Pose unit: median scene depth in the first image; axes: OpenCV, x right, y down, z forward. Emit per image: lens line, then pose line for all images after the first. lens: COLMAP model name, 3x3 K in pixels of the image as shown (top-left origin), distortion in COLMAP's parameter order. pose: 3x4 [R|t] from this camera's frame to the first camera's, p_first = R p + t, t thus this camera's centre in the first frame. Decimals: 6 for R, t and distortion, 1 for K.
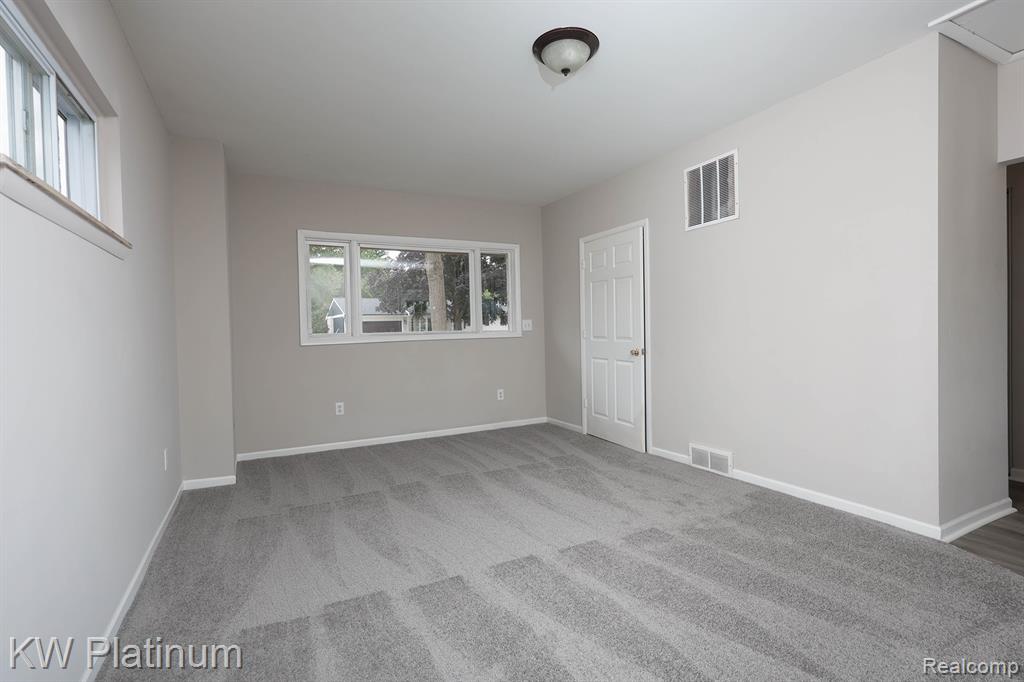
lens RADIAL K [[488.2, 0, 511.7], [0, 488.2, 339.3], [0, 0, 1]] dist [-0.002586, -0.000964]
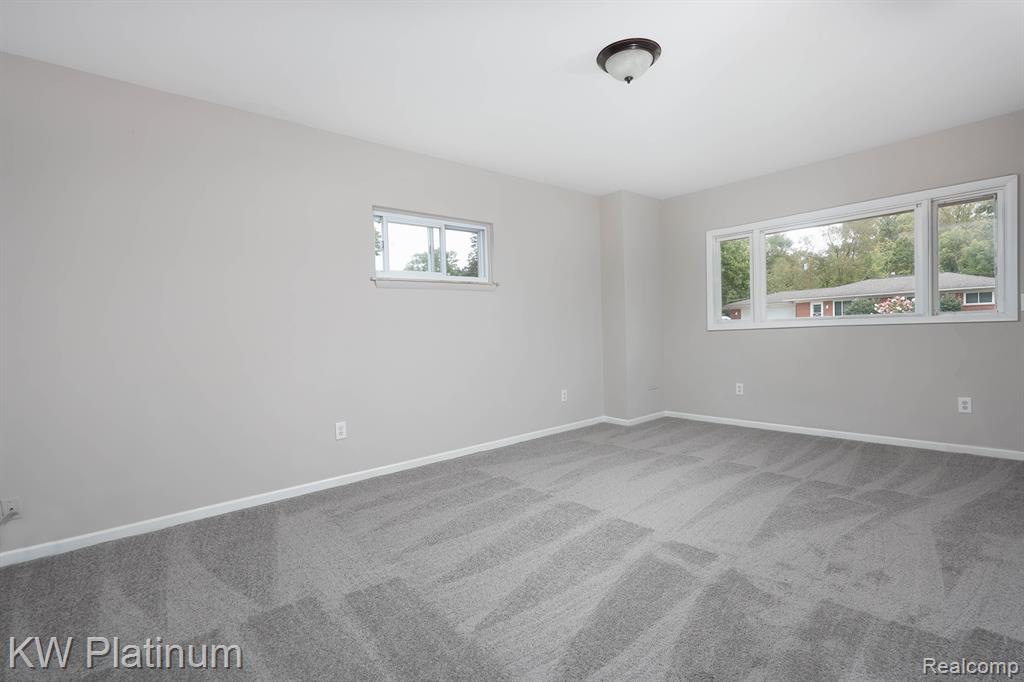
lens RADIAL K [[488.2, 0, 512.4], [0, 488.2, 341.9], [0, 0, 1]] dist [-0.002586, -0.000964]
pose [[0.235162, 0.039509, -0.971153, 0.865671], [0.017582, 0.998837, 0.044893, -0.030591], [0.971797, -0.027632, 0.234194, 0.379901]]
